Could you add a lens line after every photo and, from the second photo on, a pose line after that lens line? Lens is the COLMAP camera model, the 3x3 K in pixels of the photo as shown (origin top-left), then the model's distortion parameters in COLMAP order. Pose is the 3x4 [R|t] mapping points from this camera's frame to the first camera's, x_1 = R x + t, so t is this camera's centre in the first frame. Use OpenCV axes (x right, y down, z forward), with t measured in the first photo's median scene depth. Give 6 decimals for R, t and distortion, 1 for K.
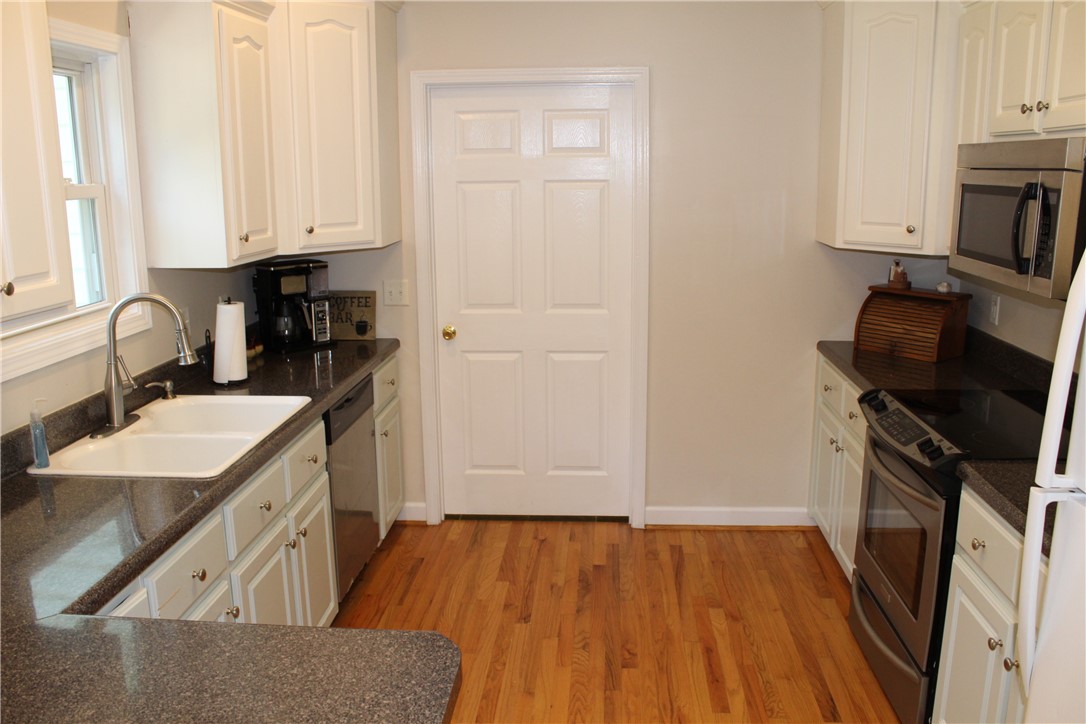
lens RADIAL K [[914.4, 0, 544.8], [0, 914.4, 368.8], [0, 0, 1]] dist [-0.152446, 0.109224]
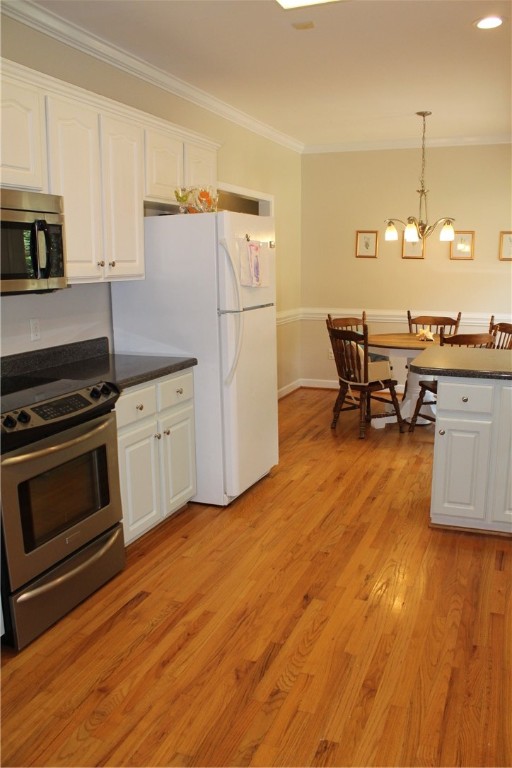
lens RADIAL K [[646.6, 0, 250.6], [0, 646.6, 383.9], [0, 0, 1]] dist [-0.152446, 0.109224]
pose [[-0.948403, -0.047487, 0.313492, -0.110014], [0.080669, 0.920046, 0.383415, -0.225829], [-0.306635, 0.388921, -0.868744, 1.292115]]
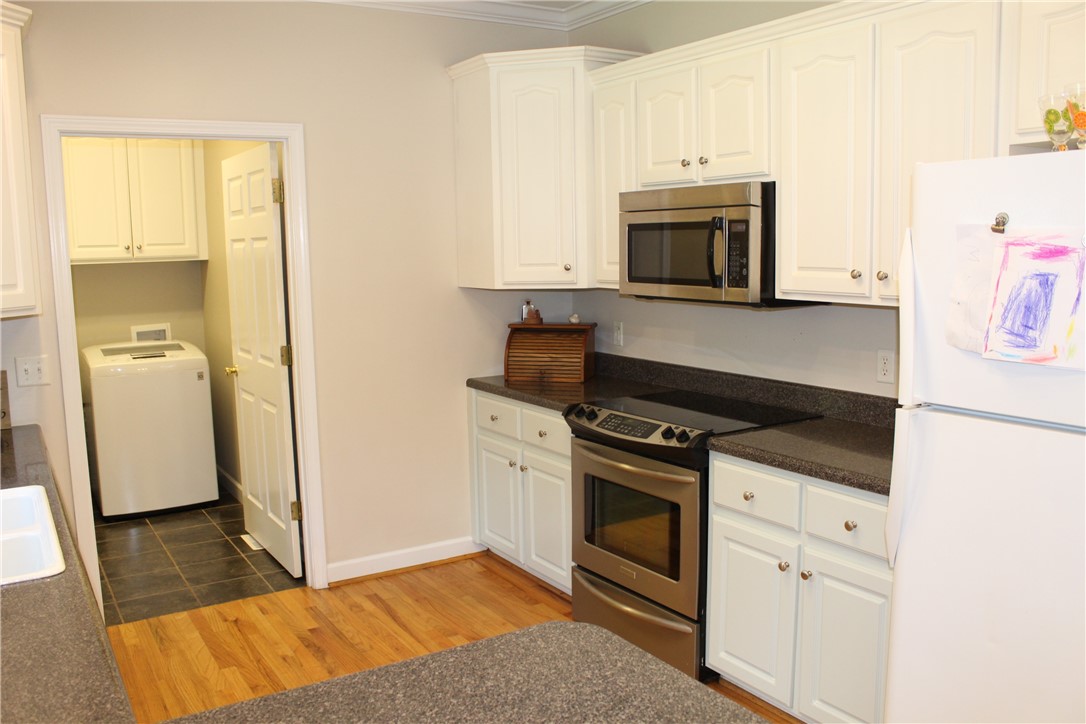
lens RADIAL K [[914.4, 0, 548.8], [0, 914.4, 365.0], [0, 0, 1]] dist [-0.152446, 0.109224]
pose [[0.805470, -0.084893, 0.586524, -0.291420], [0.139901, 0.988953, -0.048986, 0.022549], [-0.575886, 0.121512, 0.808449, 0.057120]]
